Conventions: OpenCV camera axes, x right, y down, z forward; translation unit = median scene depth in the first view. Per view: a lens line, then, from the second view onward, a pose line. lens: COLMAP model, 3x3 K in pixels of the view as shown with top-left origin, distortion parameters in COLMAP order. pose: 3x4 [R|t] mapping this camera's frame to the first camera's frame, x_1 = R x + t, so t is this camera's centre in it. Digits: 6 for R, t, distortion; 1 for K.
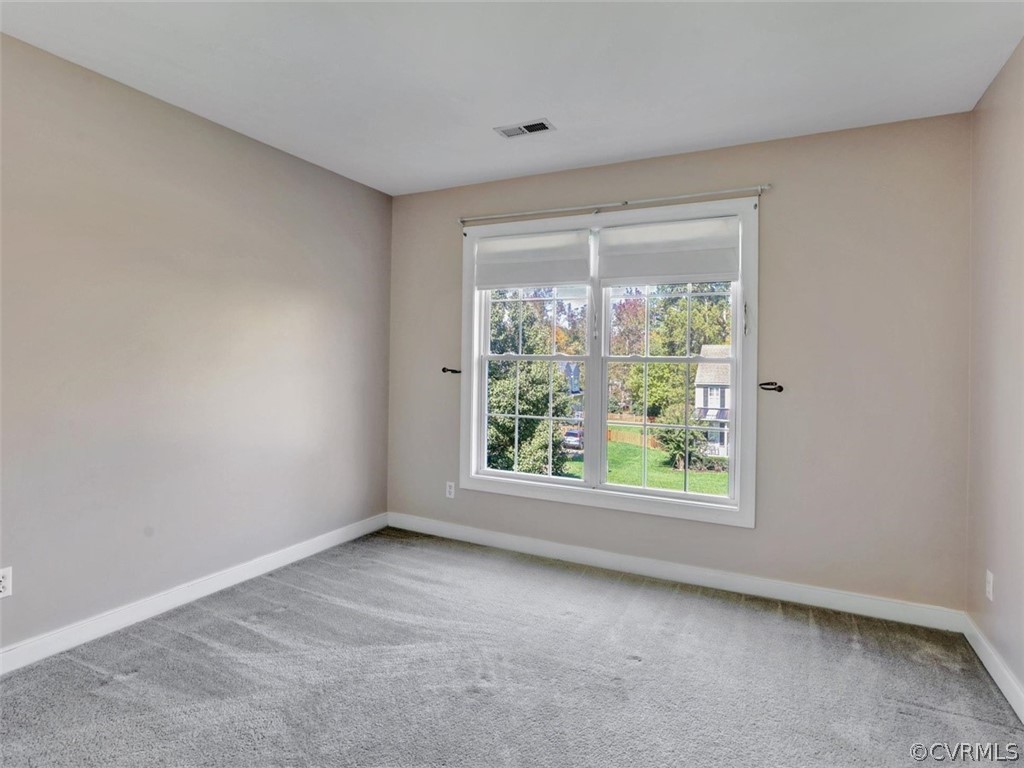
lens RADIAL K [[543.1, 0, 512.0], [0, 543.1, 384.0], [0, 0, 1]] dist [-0.032271, 0.013442]
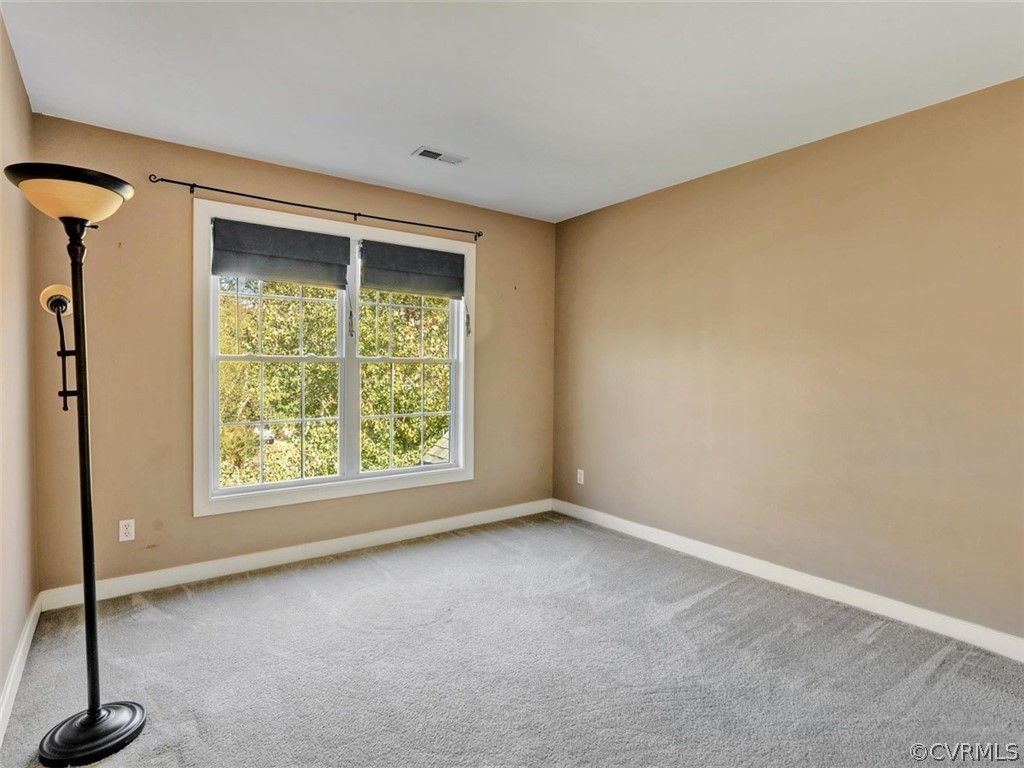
lens RADIAL K [[543.1, 0, 512.0], [0, 543.1, 384.0], [0, 0, 1]] dist [-0.032271, 0.013442]
pose [[0.446883, -0.057338, 0.892753, -0.749694], [0.019222, 0.998329, 0.054497, -0.051869], [-0.894386, -0.007194, 0.447239, 0.281261]]
